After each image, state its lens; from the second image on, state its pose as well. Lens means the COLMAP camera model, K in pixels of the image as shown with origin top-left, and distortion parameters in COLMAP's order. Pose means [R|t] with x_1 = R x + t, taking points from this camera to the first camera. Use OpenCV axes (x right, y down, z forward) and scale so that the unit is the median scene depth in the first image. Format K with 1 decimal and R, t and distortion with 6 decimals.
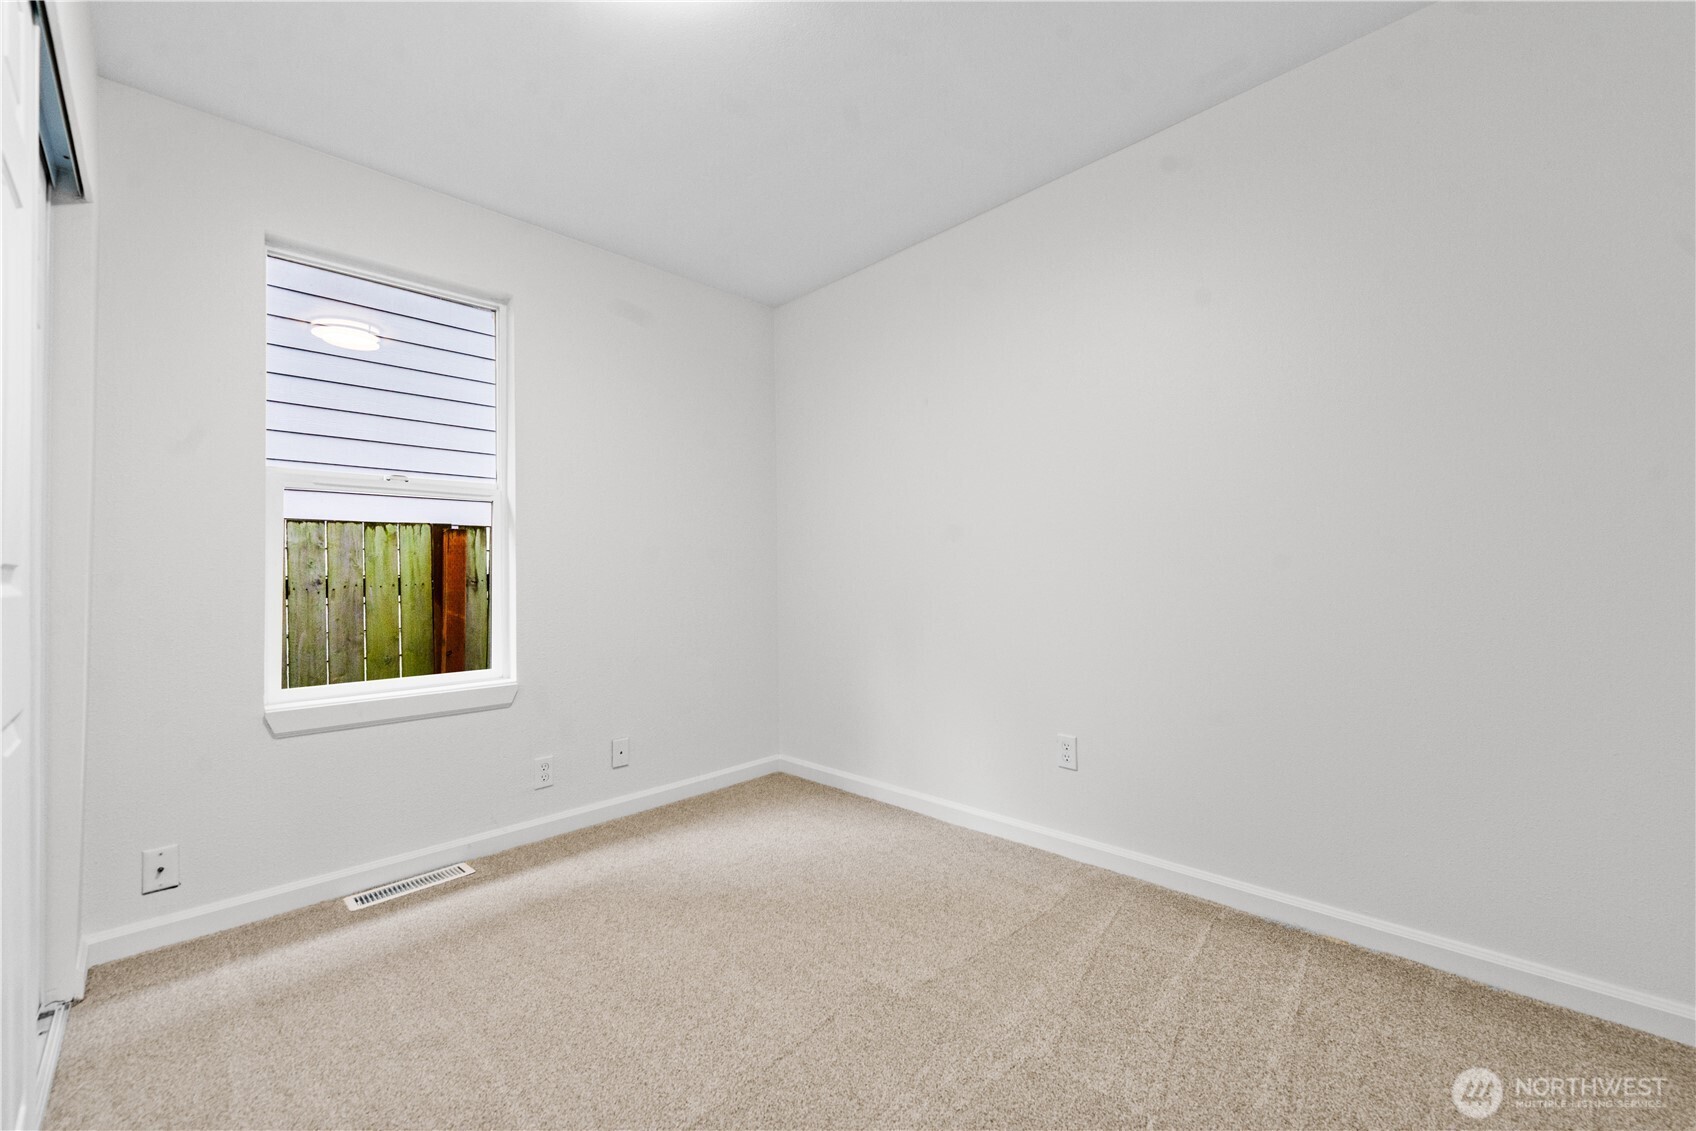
lens RADIAL K [[668.5, 0, 848.5], [0, 668.5, 575.9], [0, 0, 1]] dist [0.000530, -0.000211]
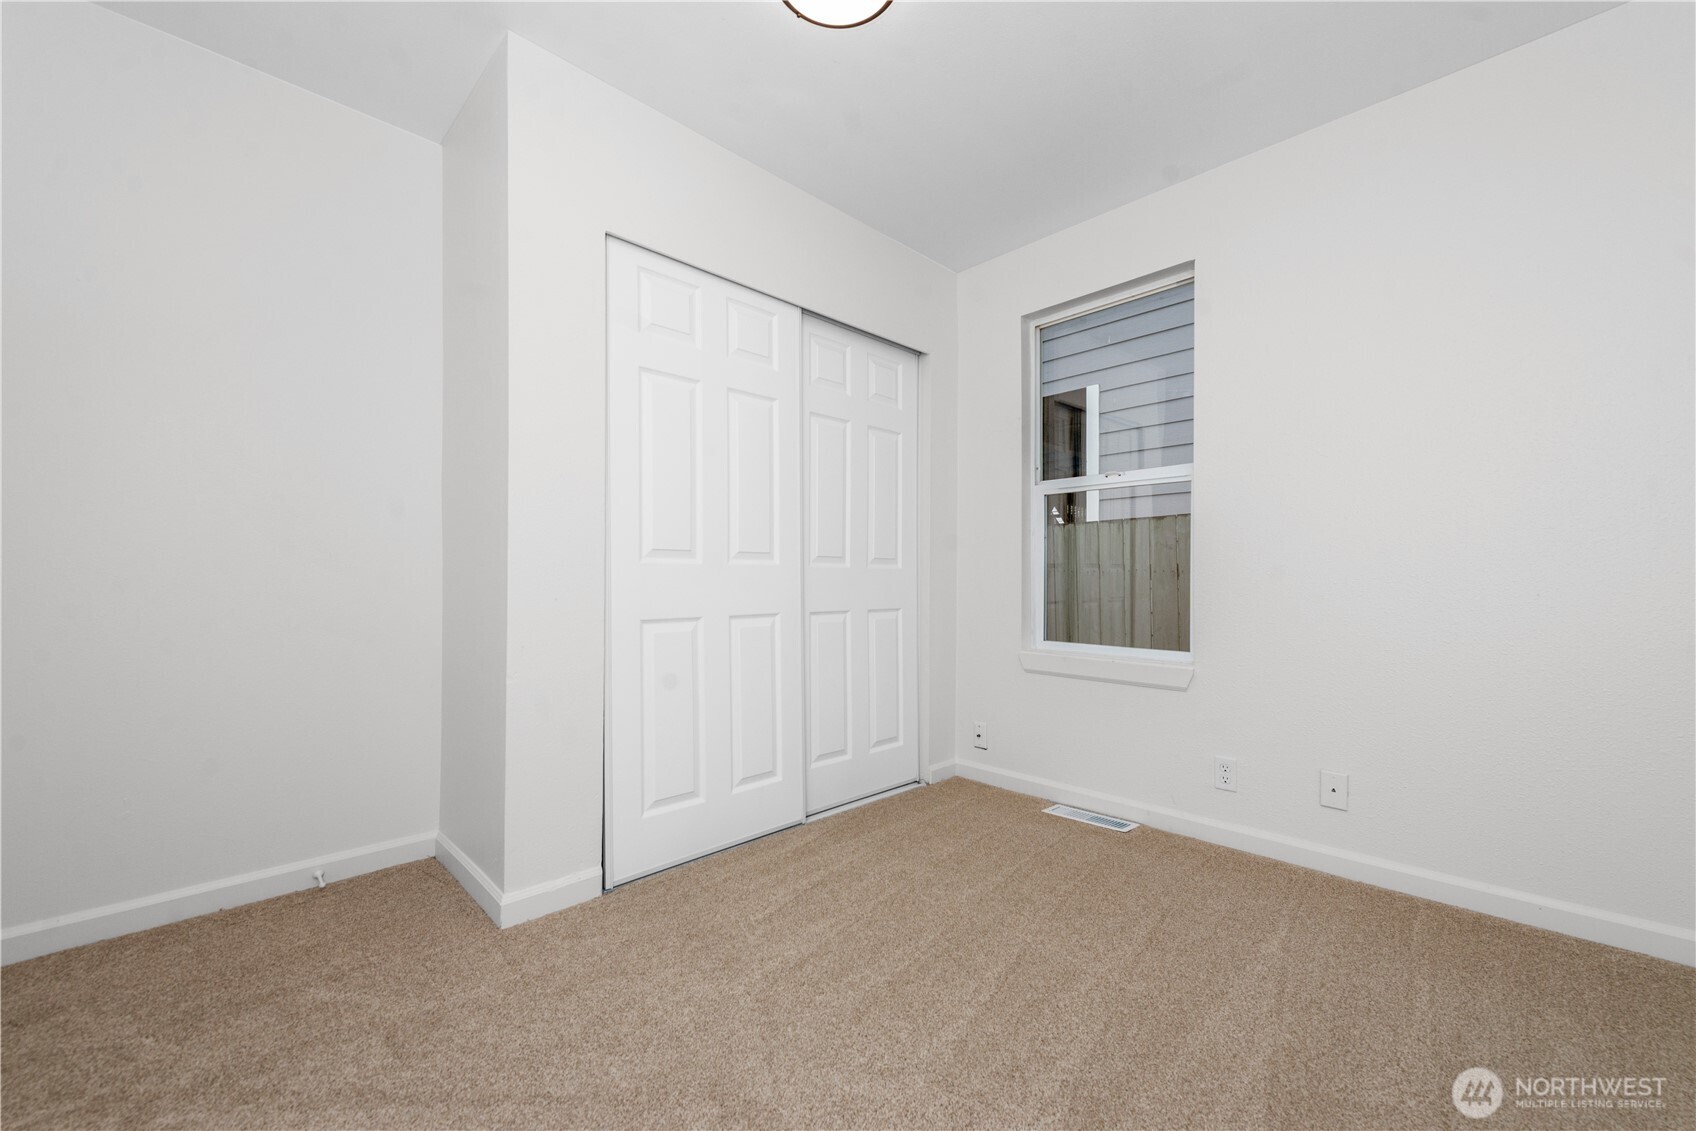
lens RADIAL K [[668.5, 0, 848.5], [0, 668.5, 575.9], [0, 0, 1]] dist [0.000530, -0.000211]
pose [[-0.008209, 0.015068, -0.999853, 0.494202], [-0.005202, 0.999872, 0.015111, 0.019441], [0.999953, 0.005325, -0.008130, 0.554548]]
